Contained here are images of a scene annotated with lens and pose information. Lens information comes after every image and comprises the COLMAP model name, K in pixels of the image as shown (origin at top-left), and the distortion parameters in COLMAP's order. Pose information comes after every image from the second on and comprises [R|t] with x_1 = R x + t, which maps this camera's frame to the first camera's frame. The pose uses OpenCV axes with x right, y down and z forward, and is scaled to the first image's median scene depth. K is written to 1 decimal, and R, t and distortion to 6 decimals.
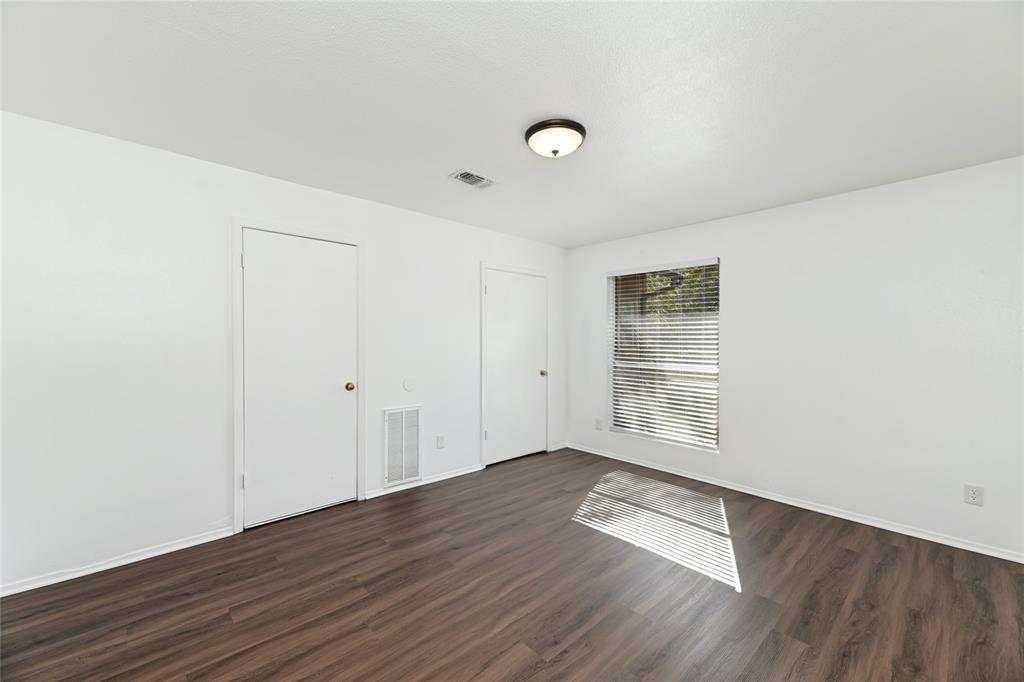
lens RADIAL K [[409.9, 0, 509.0], [0, 409.9, 338.4], [0, 0, 1]] dist [0.013738, -0.001330]
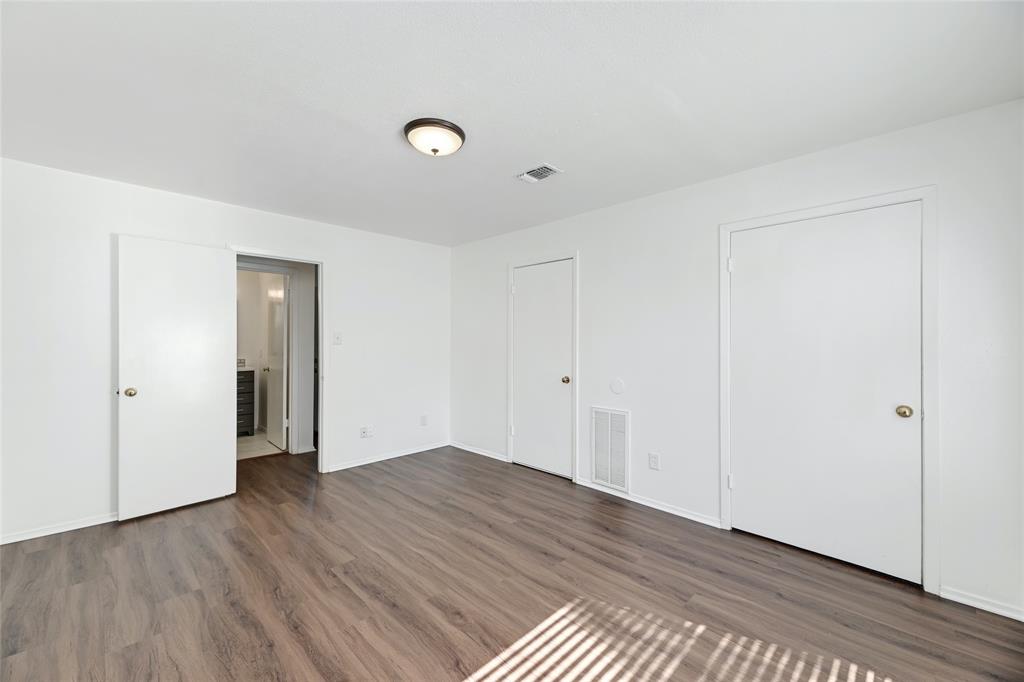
lens RADIAL K [[409.9, 0, 509.0], [0, 409.9, 341.7], [0, 0, 1]] dist [0.013738, -0.001330]
pose [[0.052645, -0.003492, -0.998607, 0.760331], [-0.004367, 0.999984, -0.003727, 0.014704], [0.998604, 0.004557, 0.052629, 0.770236]]
